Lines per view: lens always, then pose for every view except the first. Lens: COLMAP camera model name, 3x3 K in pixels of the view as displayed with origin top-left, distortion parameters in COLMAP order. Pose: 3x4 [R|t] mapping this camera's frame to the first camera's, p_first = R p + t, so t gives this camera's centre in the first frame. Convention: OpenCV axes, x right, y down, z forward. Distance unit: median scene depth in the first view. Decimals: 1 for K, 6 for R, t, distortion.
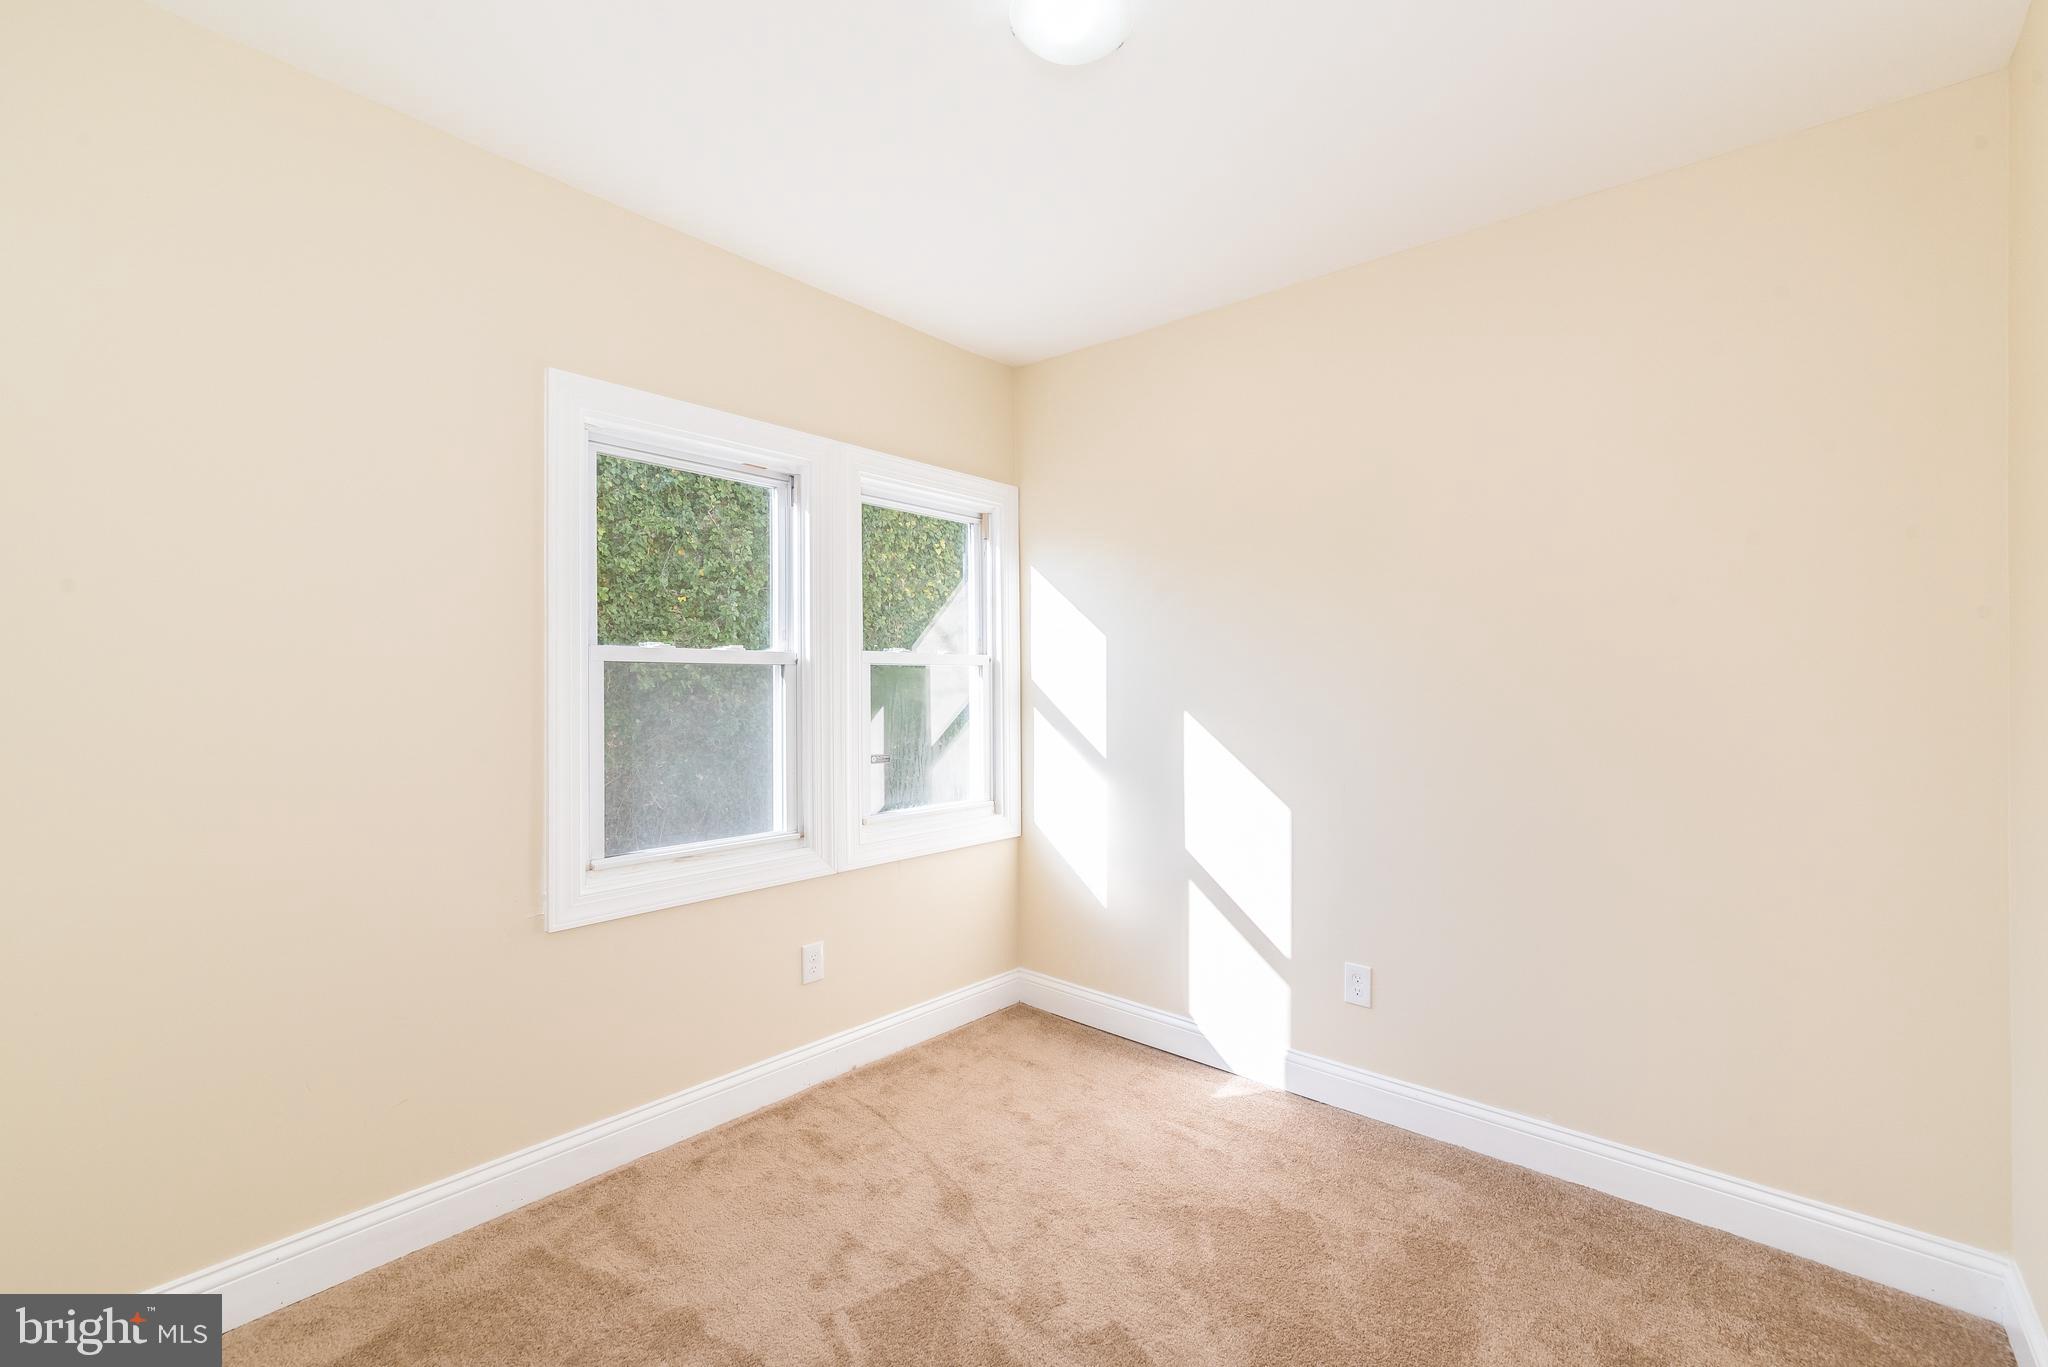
lens RADIAL K [[865.9, 0, 1036.0], [0, 865.9, 680.6], [0, 0, 1]] dist [-0.001893, 0.000095]
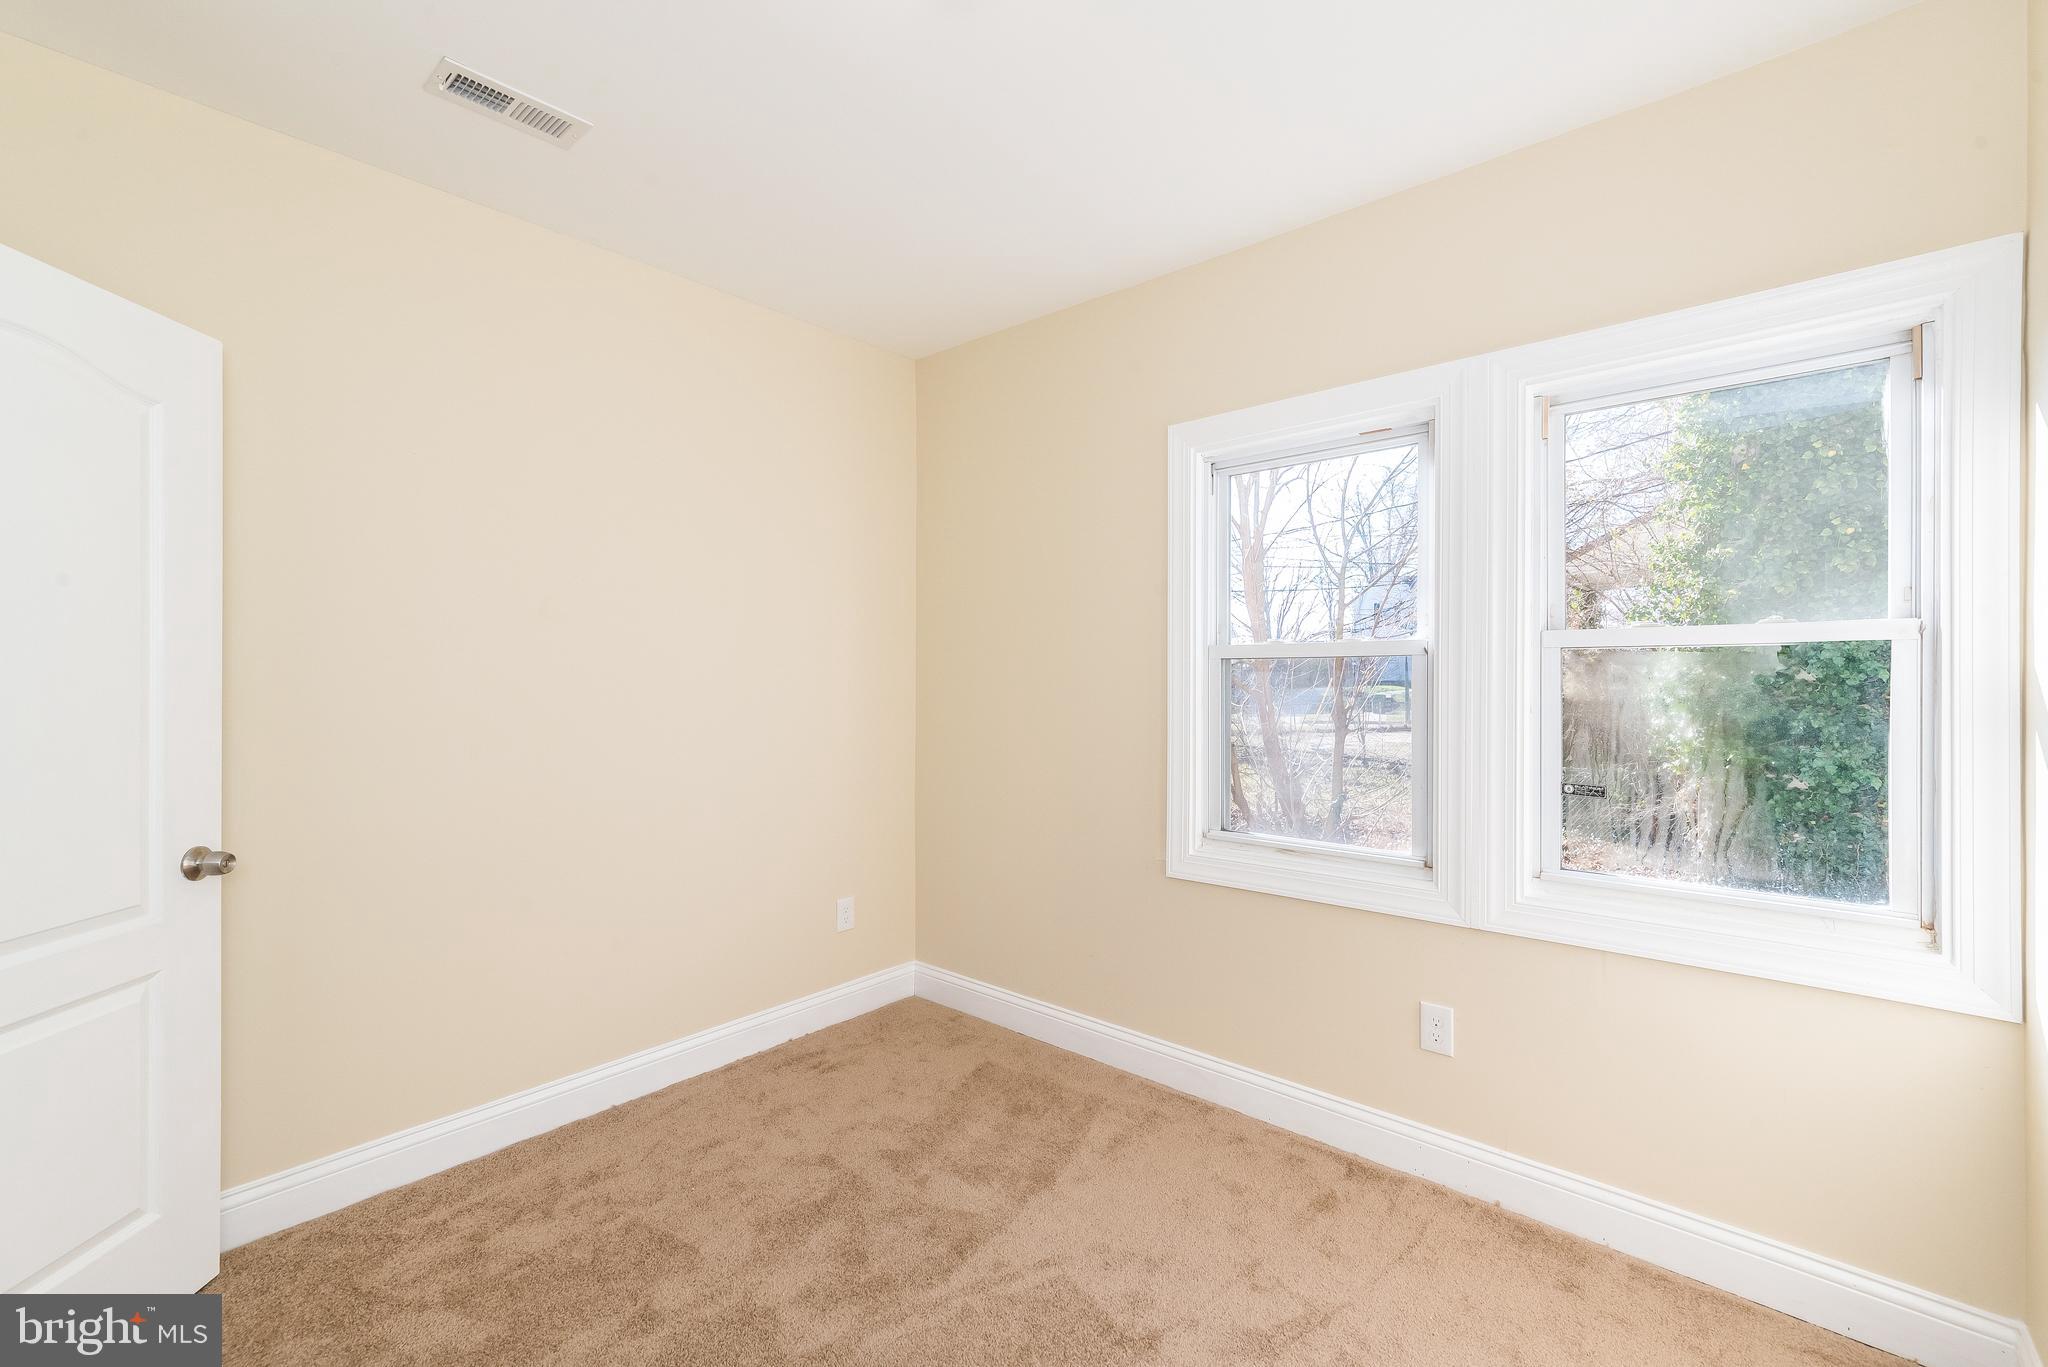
lens RADIAL K [[865.9, 0, 1036.0], [0, 865.9, 680.6], [0, 0, 1]] dist [-0.001893, 0.000095]
pose [[-0.014504, -0.003429, -0.999889, 0.580641], [0.001740, 0.999993, -0.003455, 0.008772], [0.999893, -0.001790, -0.014498, 0.687760]]
